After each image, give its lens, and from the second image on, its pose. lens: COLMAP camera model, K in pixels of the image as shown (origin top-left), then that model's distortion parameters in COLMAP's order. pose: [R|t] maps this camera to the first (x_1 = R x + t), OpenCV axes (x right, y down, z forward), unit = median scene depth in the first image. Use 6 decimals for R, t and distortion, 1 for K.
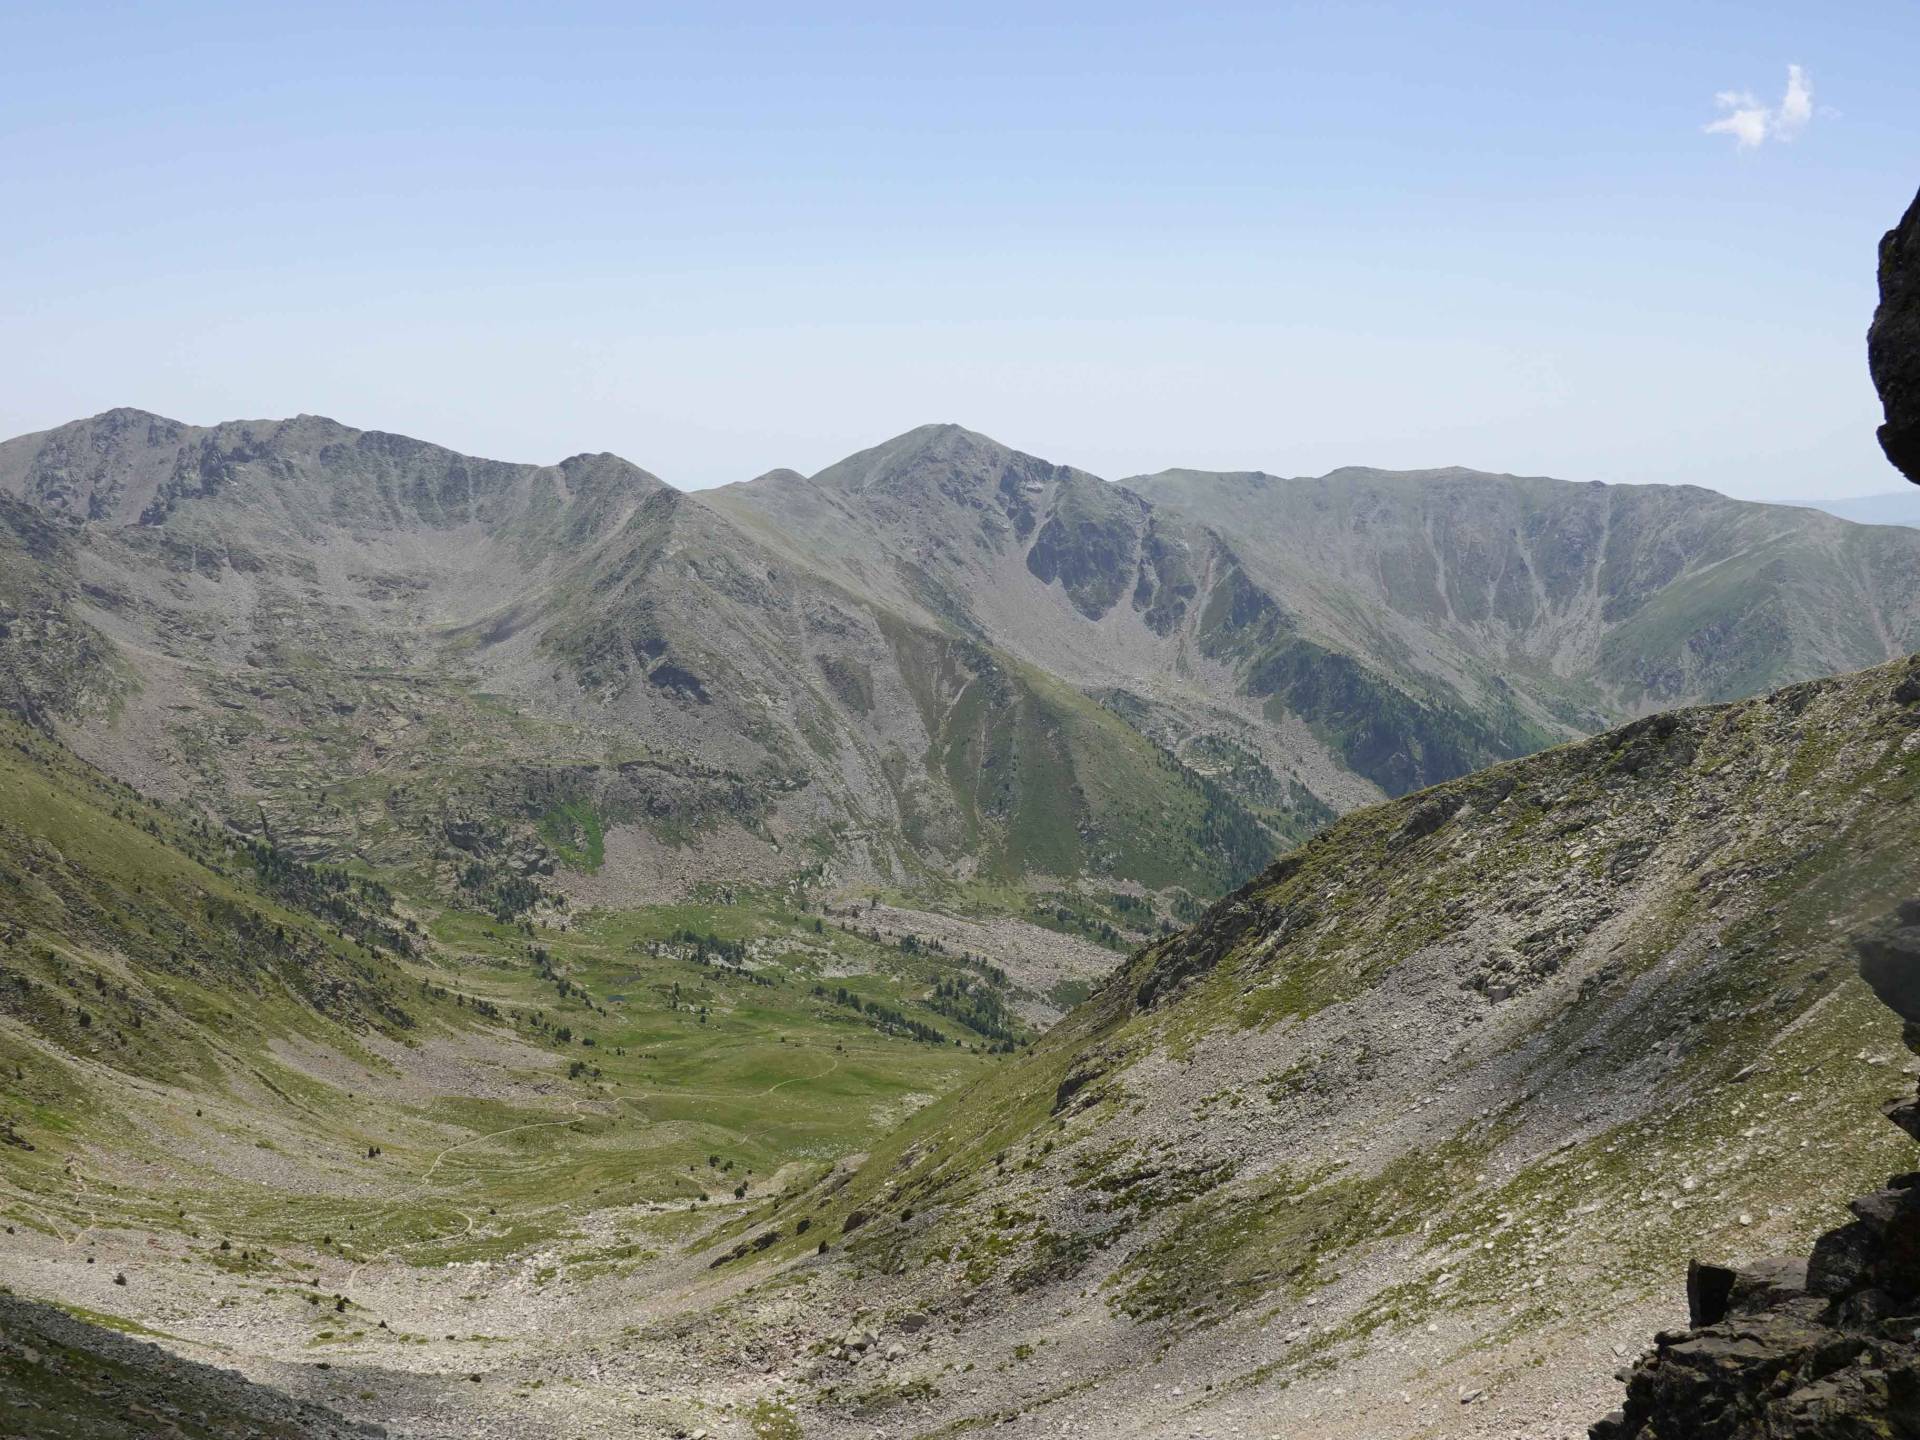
lens RADIAL K [[1864.5, 0, 961.6], [0, 1864.5, 715.7], [0, 0, 1]] dist [-0.011635, 0.000000]
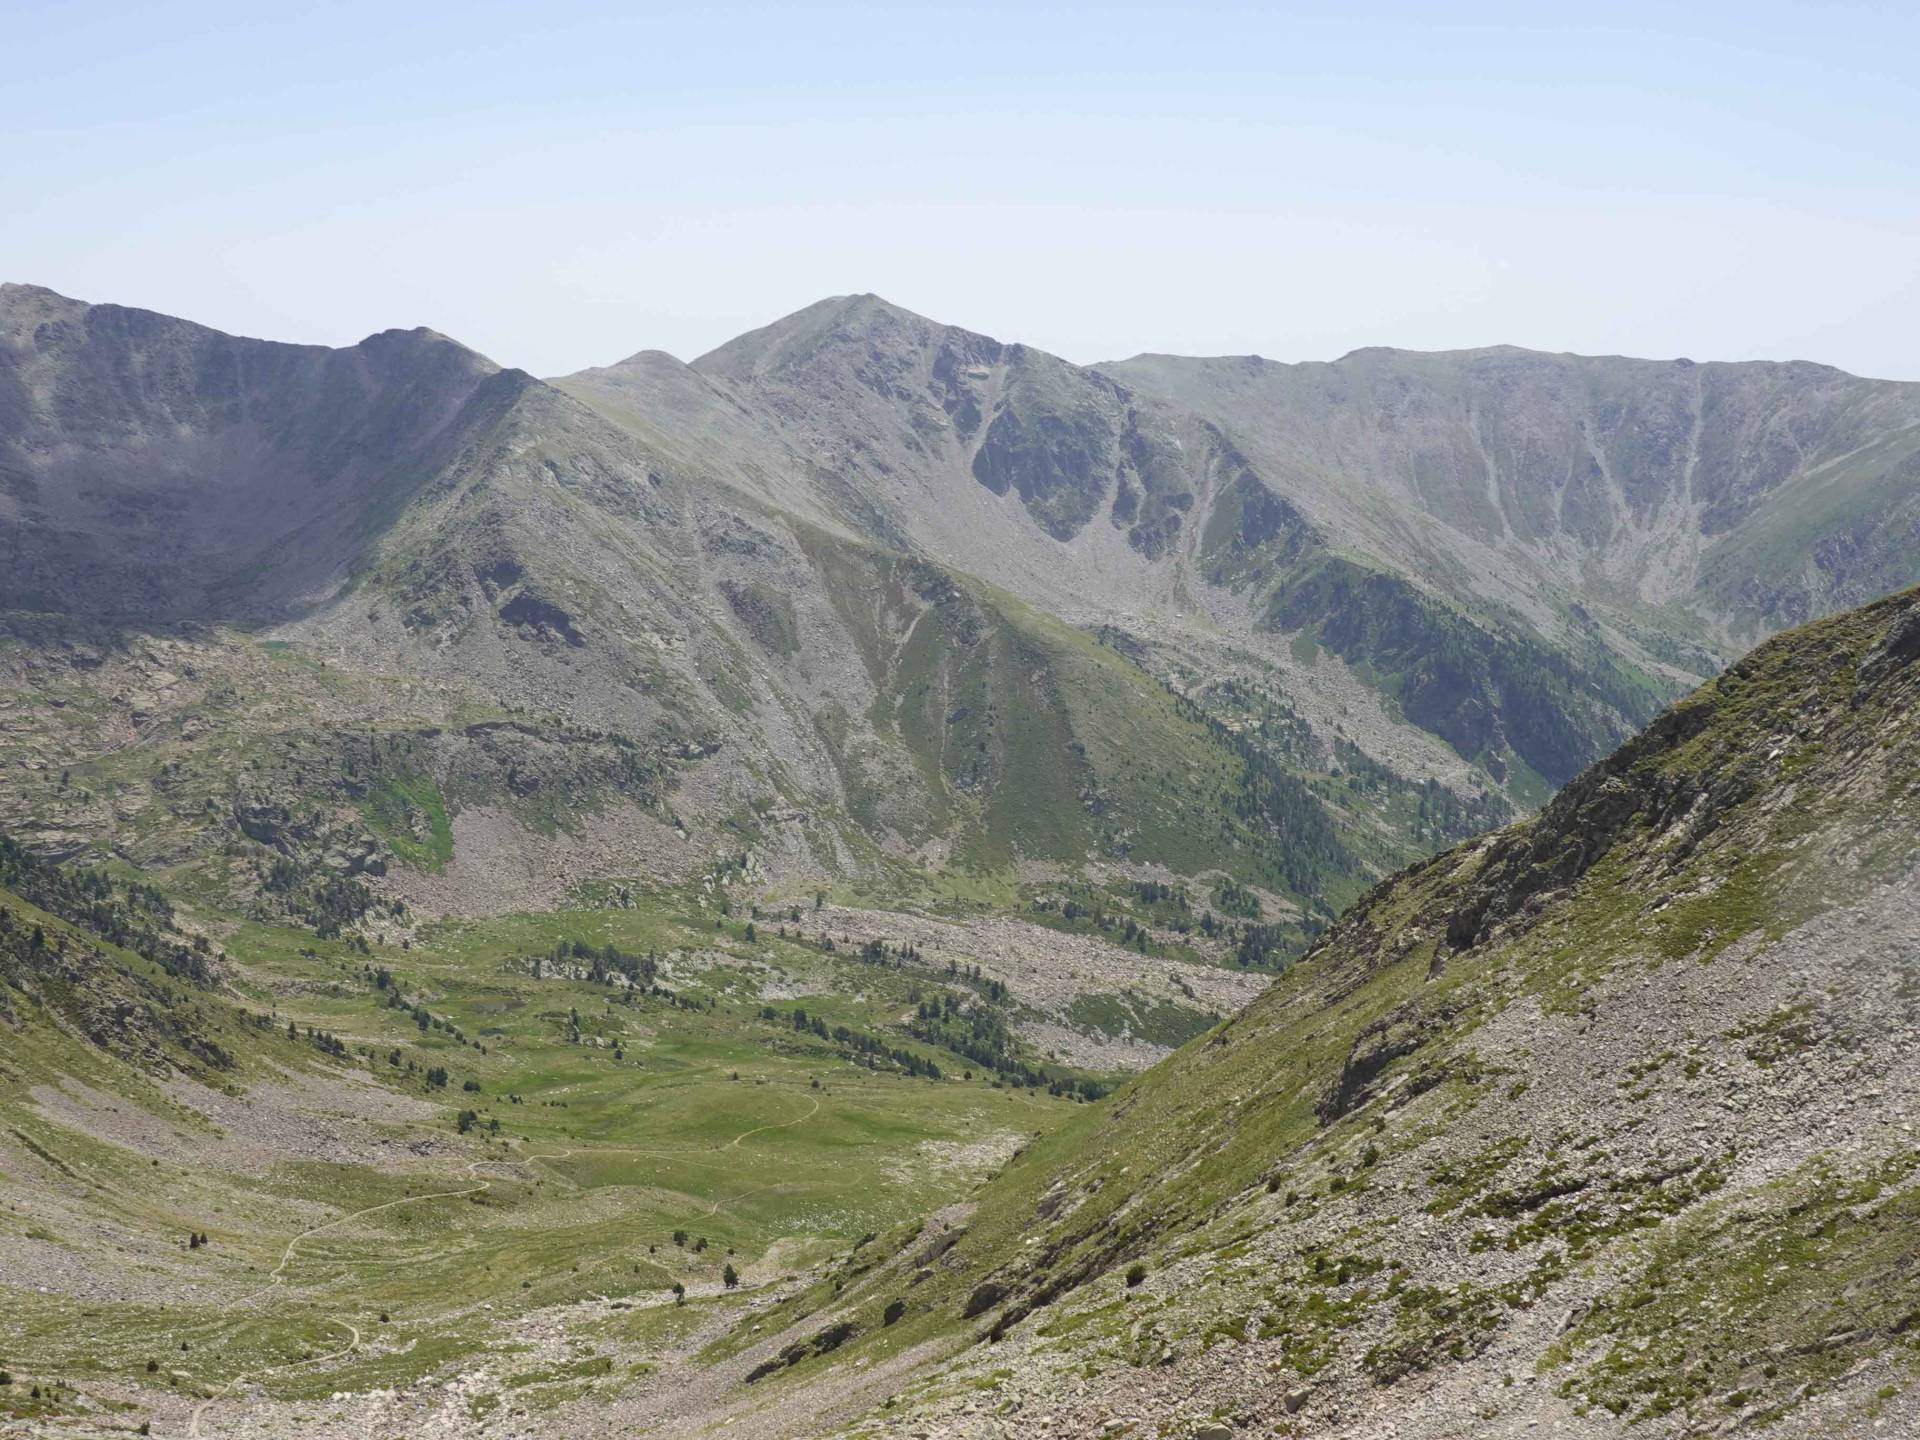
lens RADIAL K [[2348.1, 0, 964.7], [0, 2348.1, 710.5], [0, 0, 1]] dist [-0.002590, 0.000000]
pose [[0.998370, -0.025803, 0.050917, -0.033702], [0.025535, 0.999656, 0.005904, 0.019186], [-0.051051, -0.004595, 0.998685, 0.056806]]
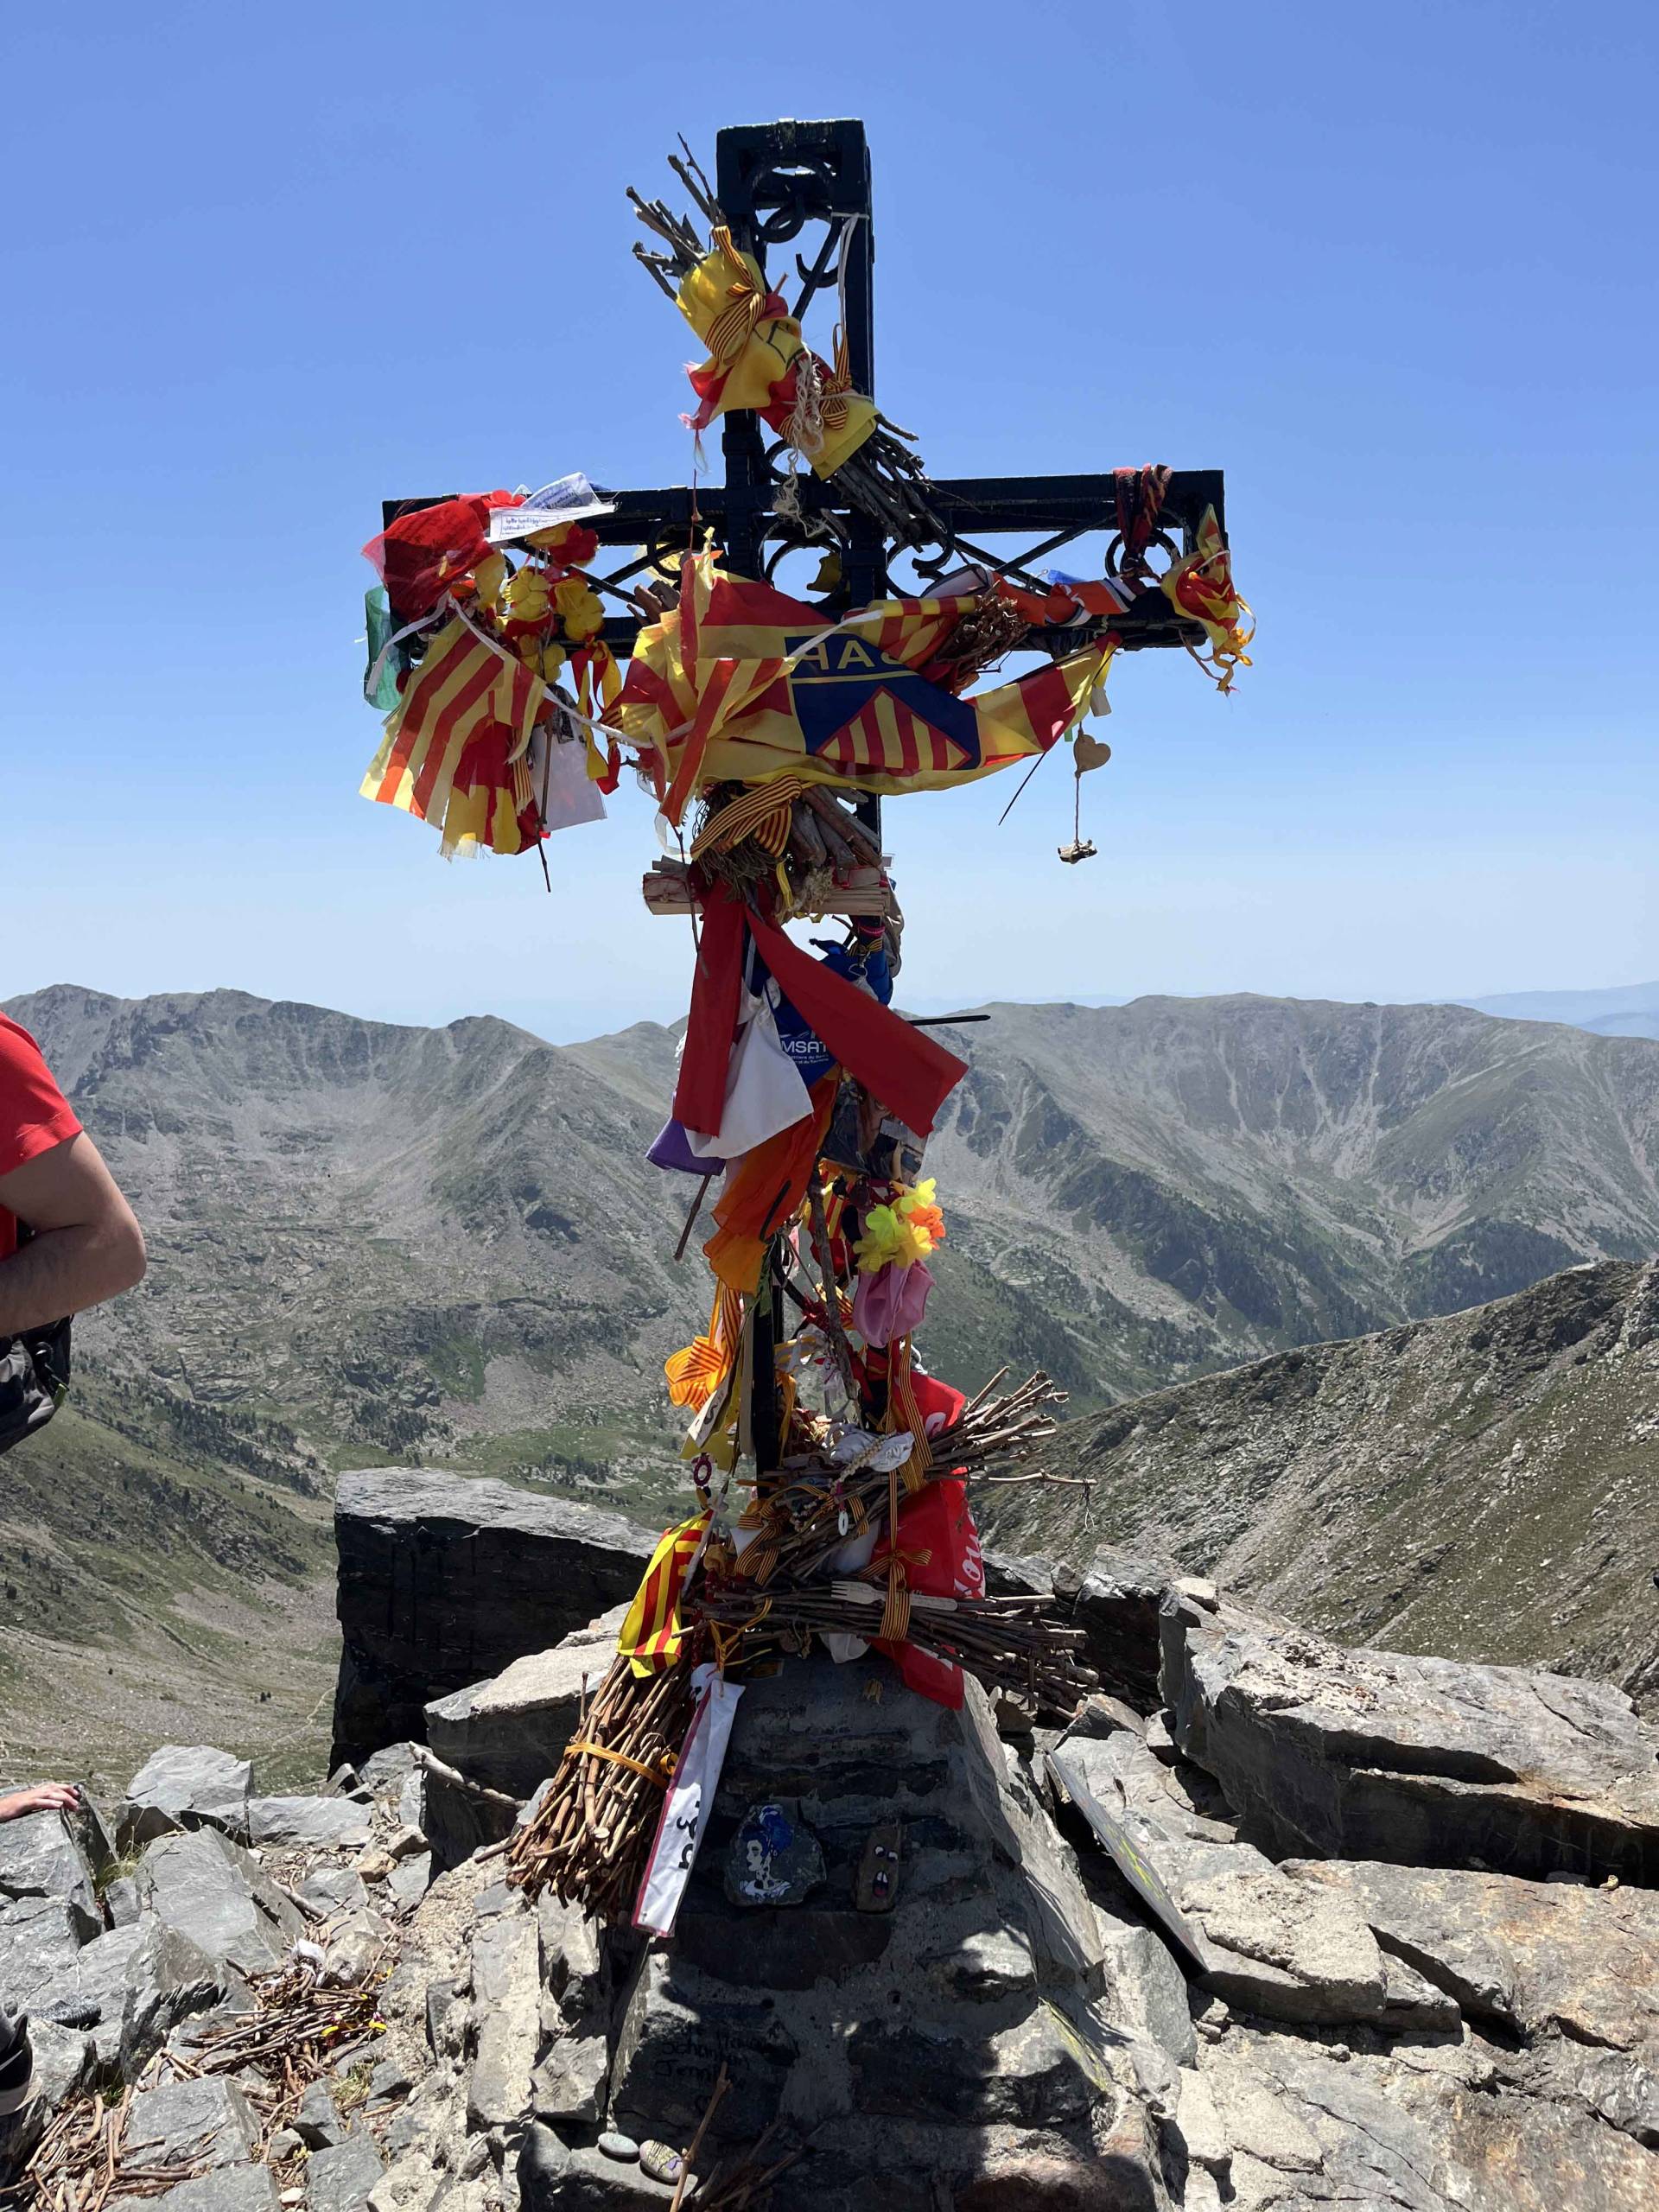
lens RADIAL K [[1670.0, 0, 827.5], [0, 1670.0, 1099.5], [0, 0, 1]] dist [0.032825, -0.027089]
pose [[0.999596, -0.028370, 0.001825, 0.019195], [0.028428, 0.997644, -0.062433, -0.027747], [-0.000050, 0.062459, 0.998047, -0.029012]]
